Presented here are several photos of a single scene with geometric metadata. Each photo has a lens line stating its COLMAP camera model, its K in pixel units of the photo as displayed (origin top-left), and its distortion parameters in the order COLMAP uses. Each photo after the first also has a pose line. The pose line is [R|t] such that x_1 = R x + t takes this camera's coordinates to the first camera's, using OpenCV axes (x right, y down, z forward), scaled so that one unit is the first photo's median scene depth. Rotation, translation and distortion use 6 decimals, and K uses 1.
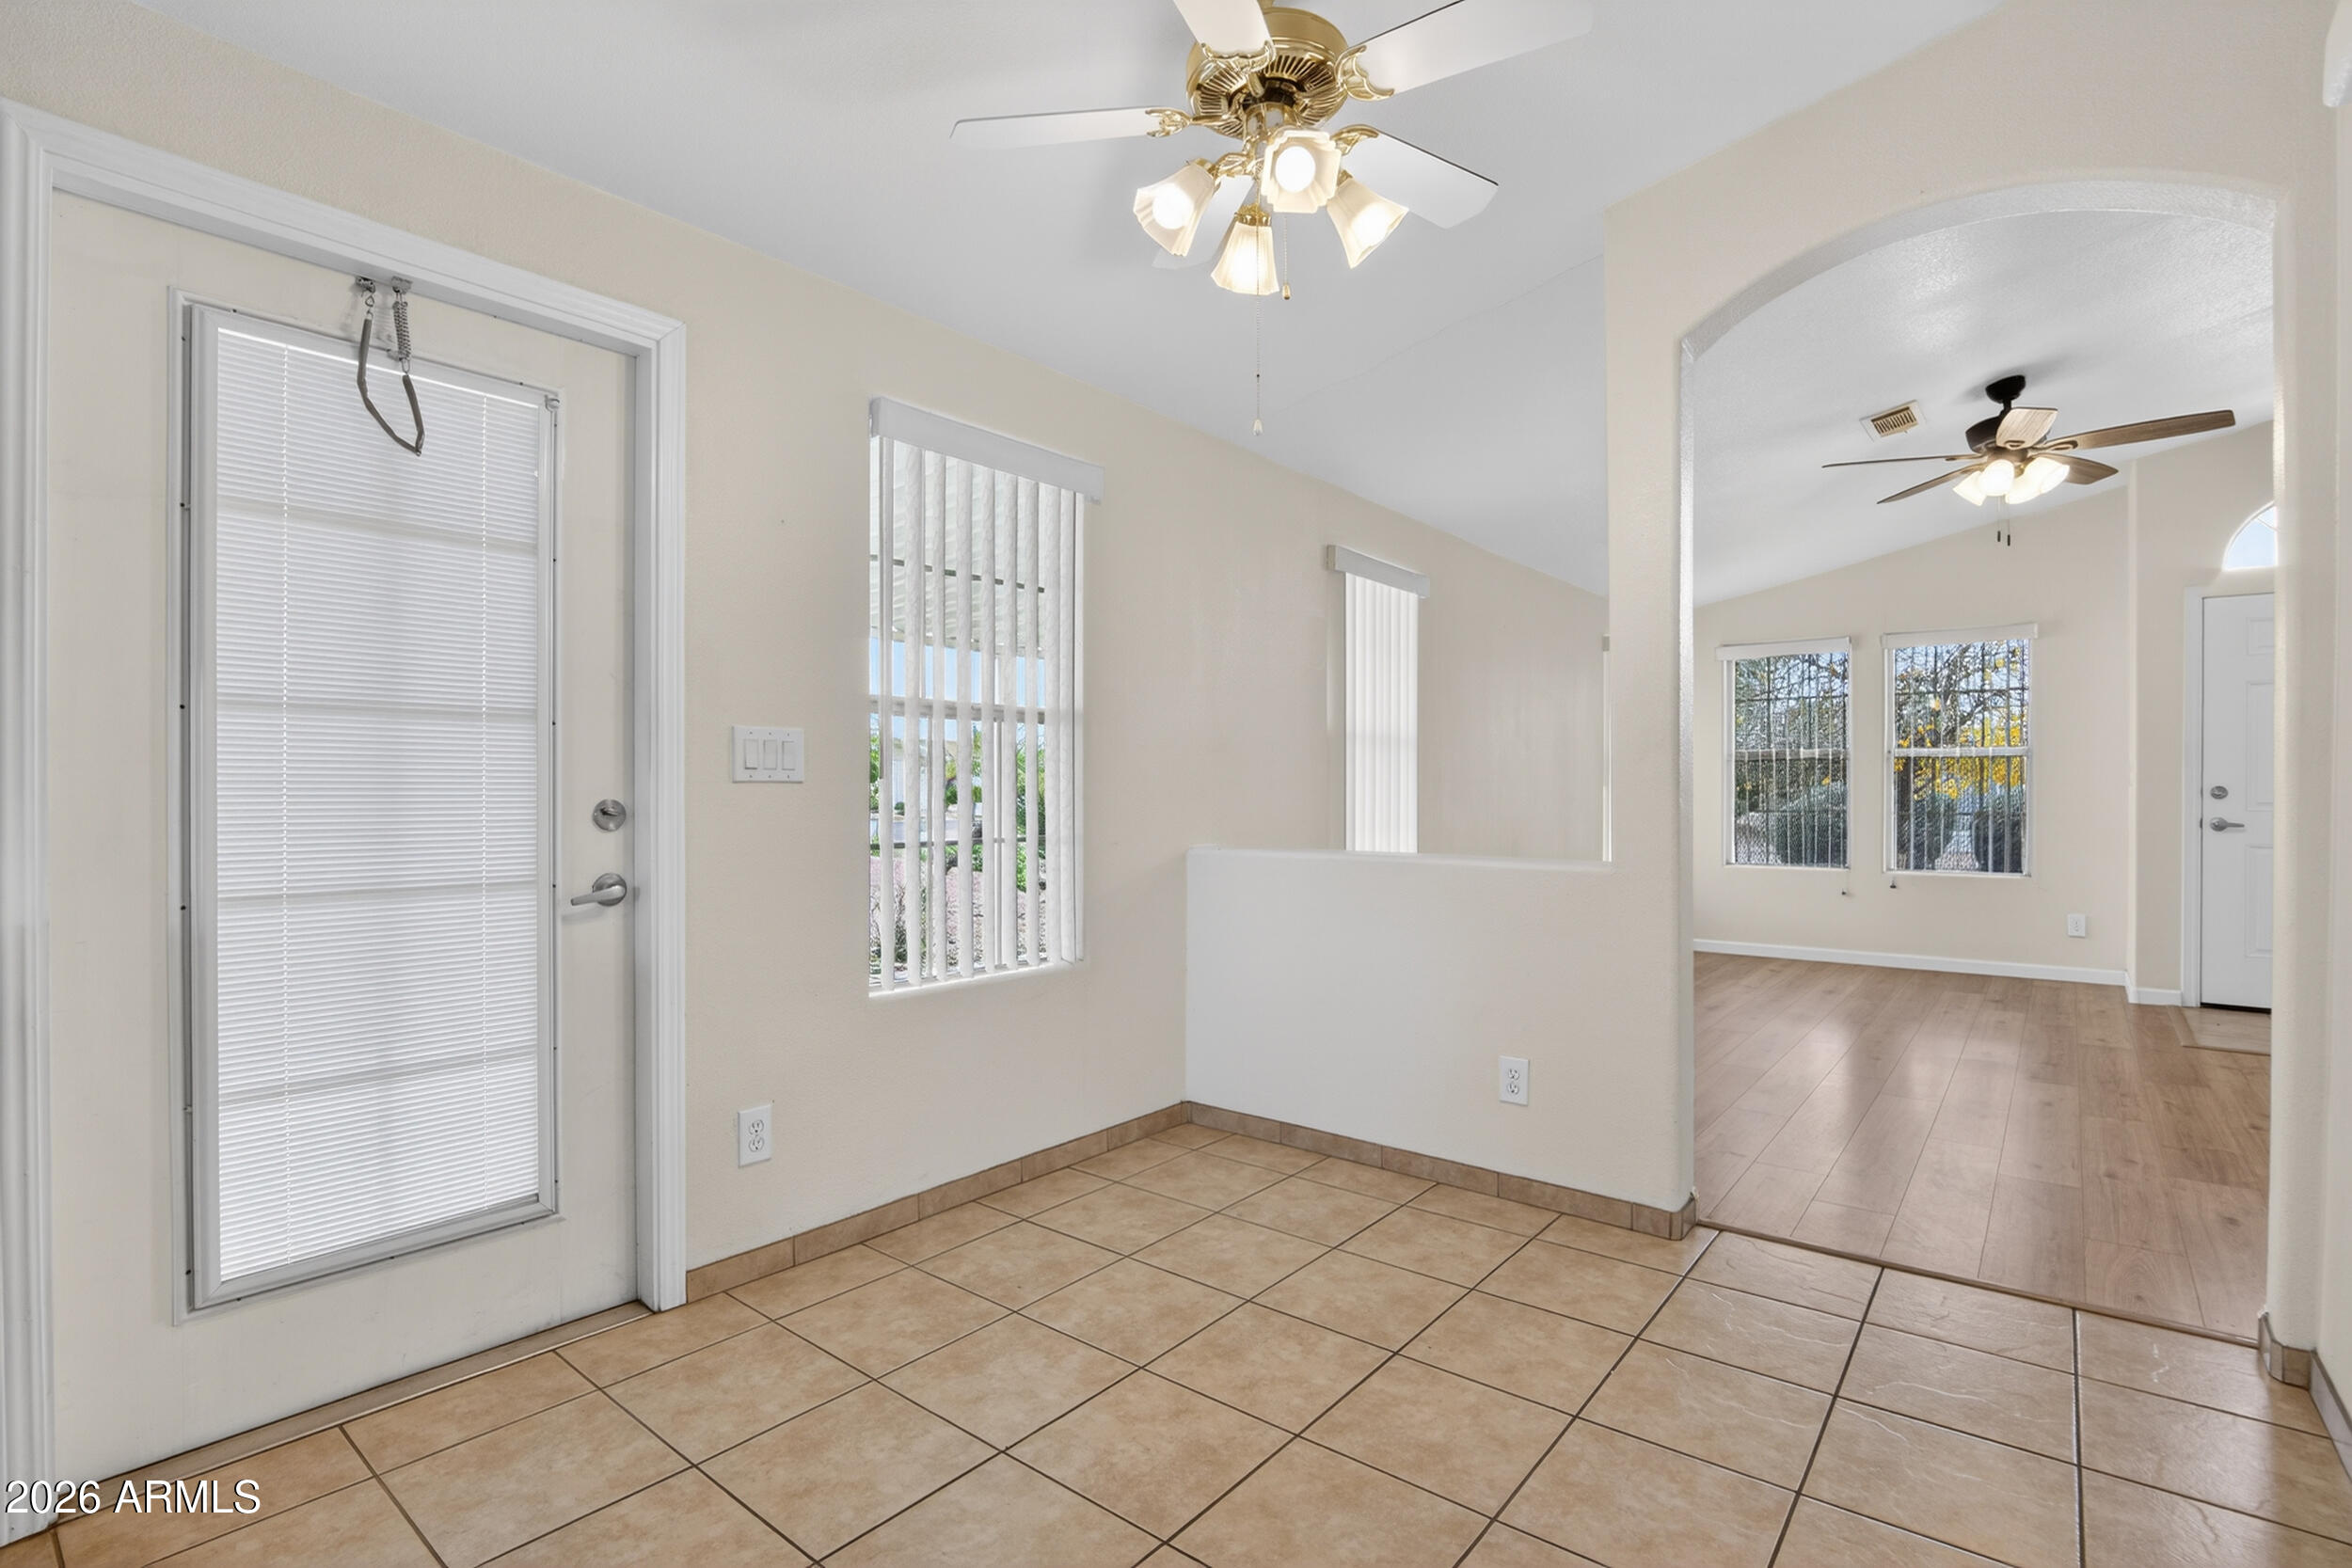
lens RADIAL K [[1105.2, 0, 1175.5], [0, 1105.2, 790.5], [0, 0, 1]] dist [-0.031189, 0.003622]
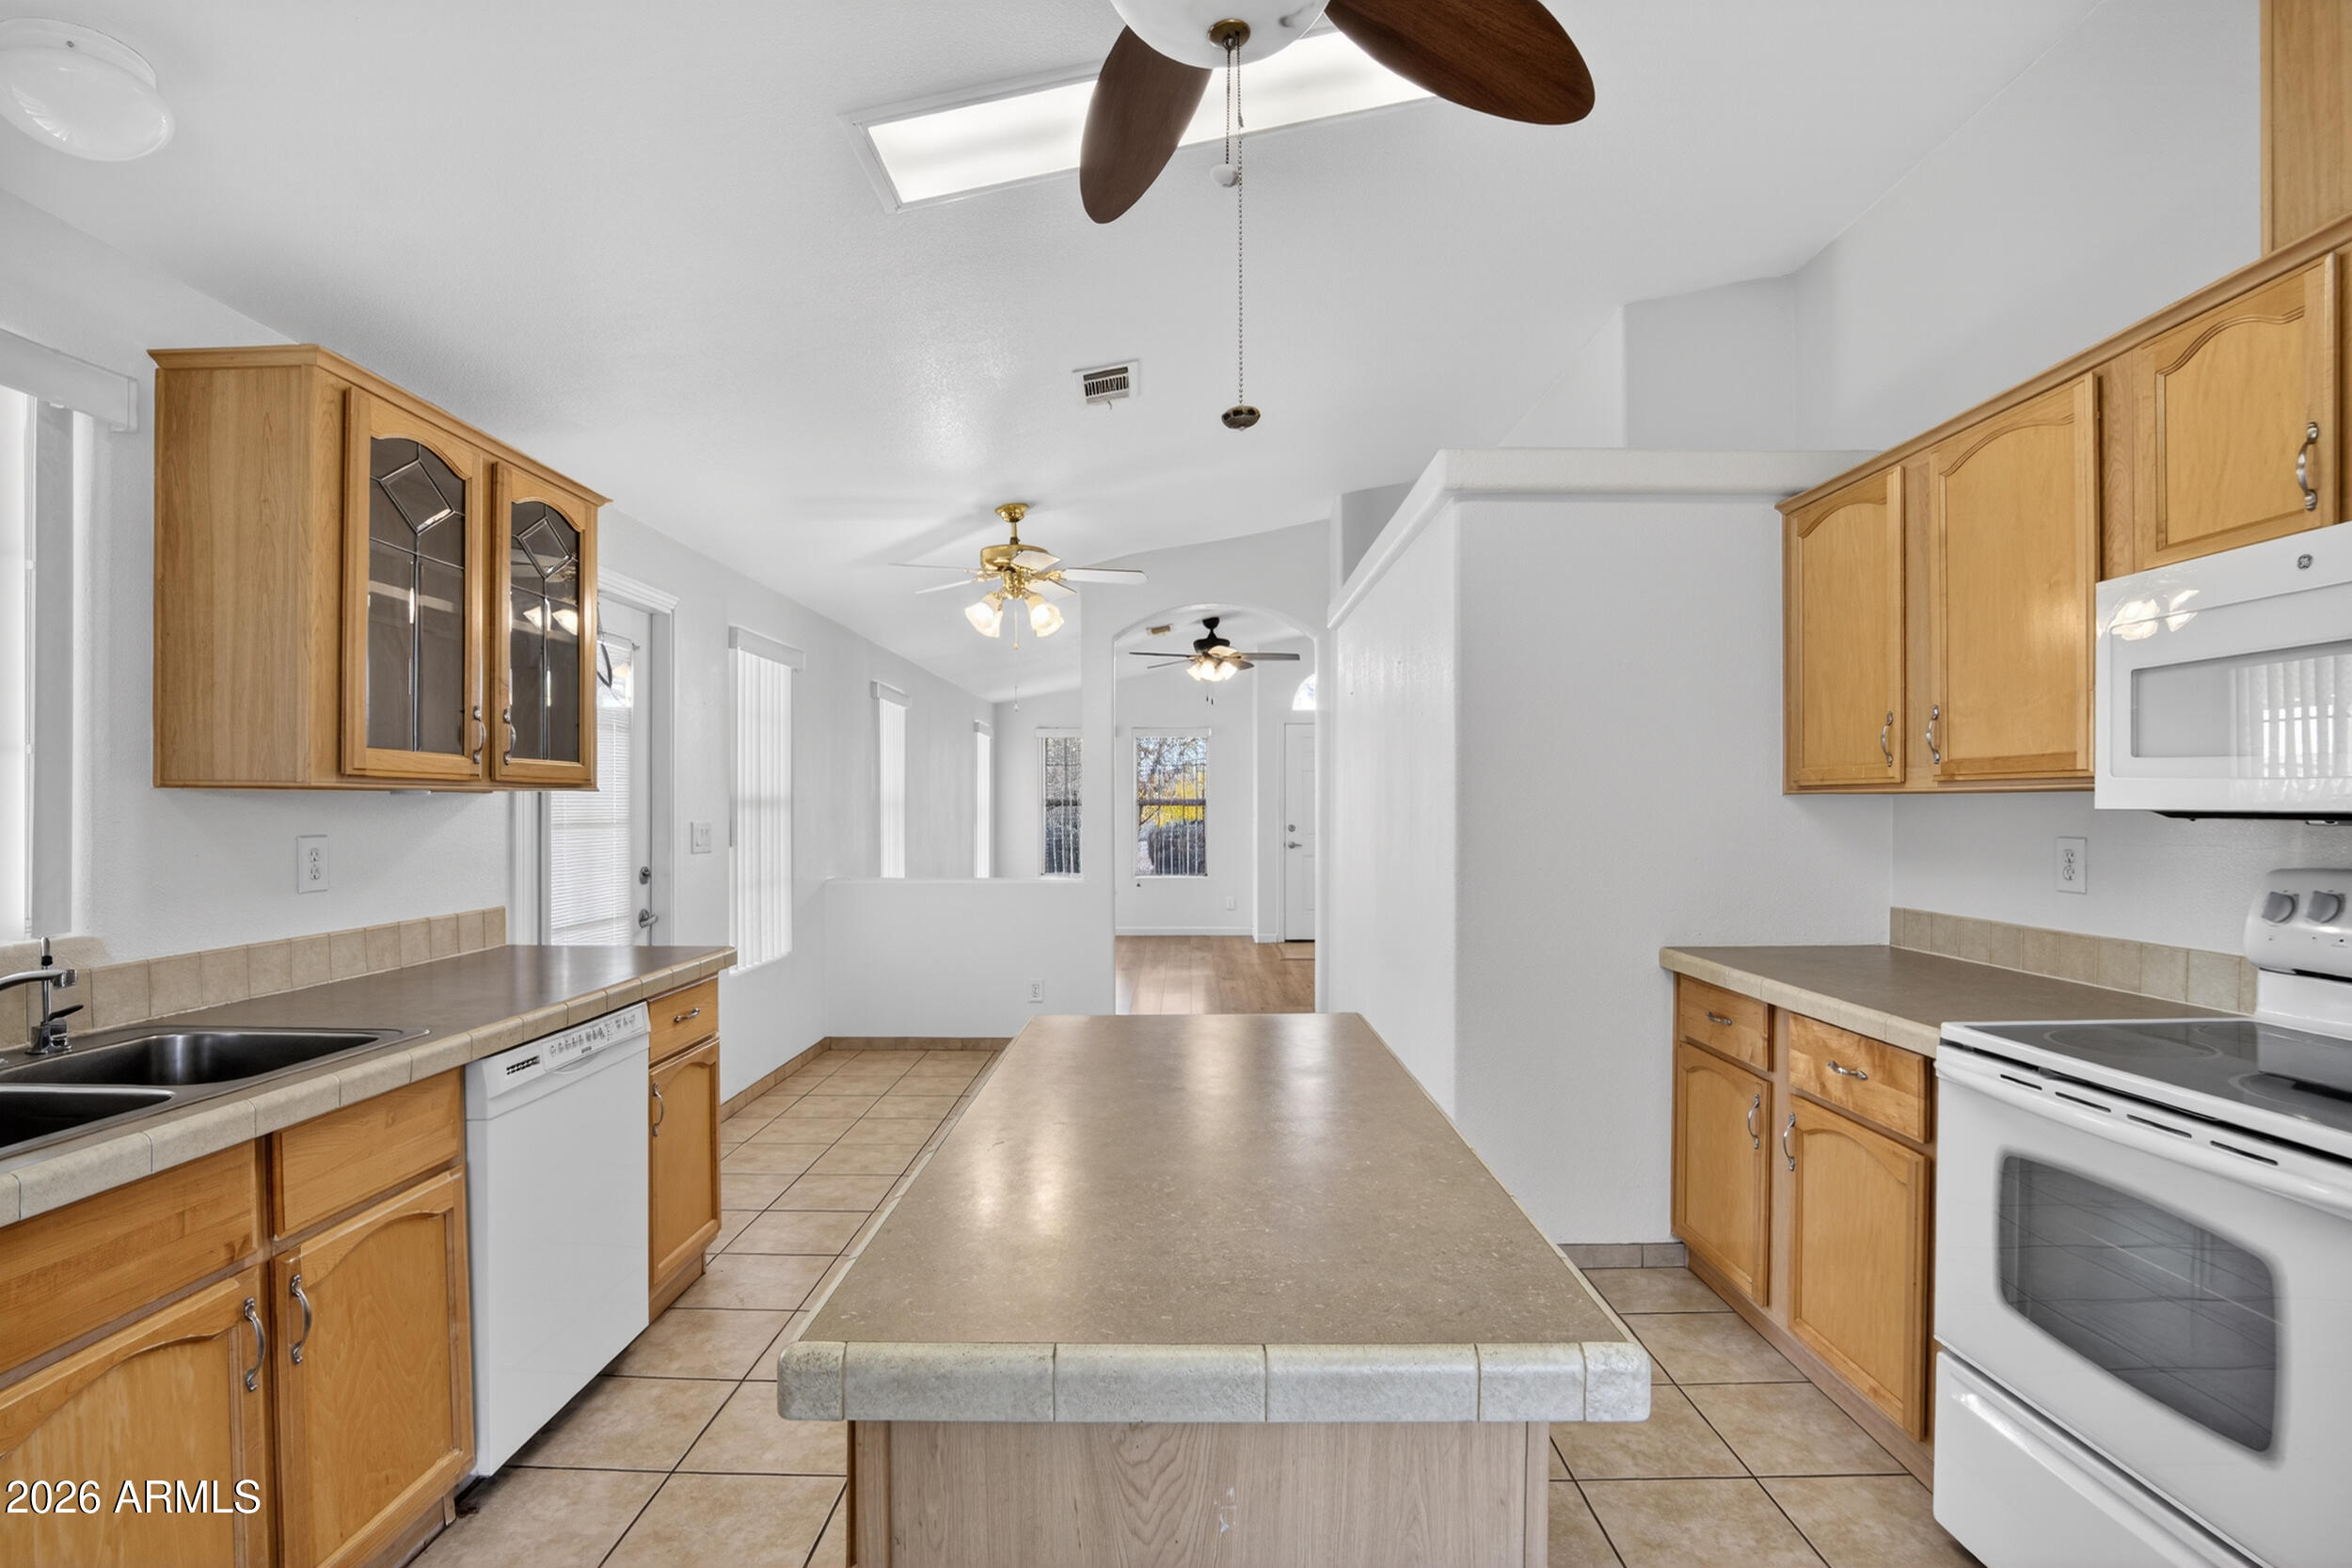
lens RADIAL K [[1105.2, 0, 1174.5], [0, 1105.2, 798.1], [0, 0, 1]] dist [-0.031189, 0.003622]
pose [[0.781175, 0.003509, 0.624303, -0.463063], [0.000495, 0.999980, -0.006239, -0.044611], [-0.624312, 0.005183, 0.781158, -0.446462]]
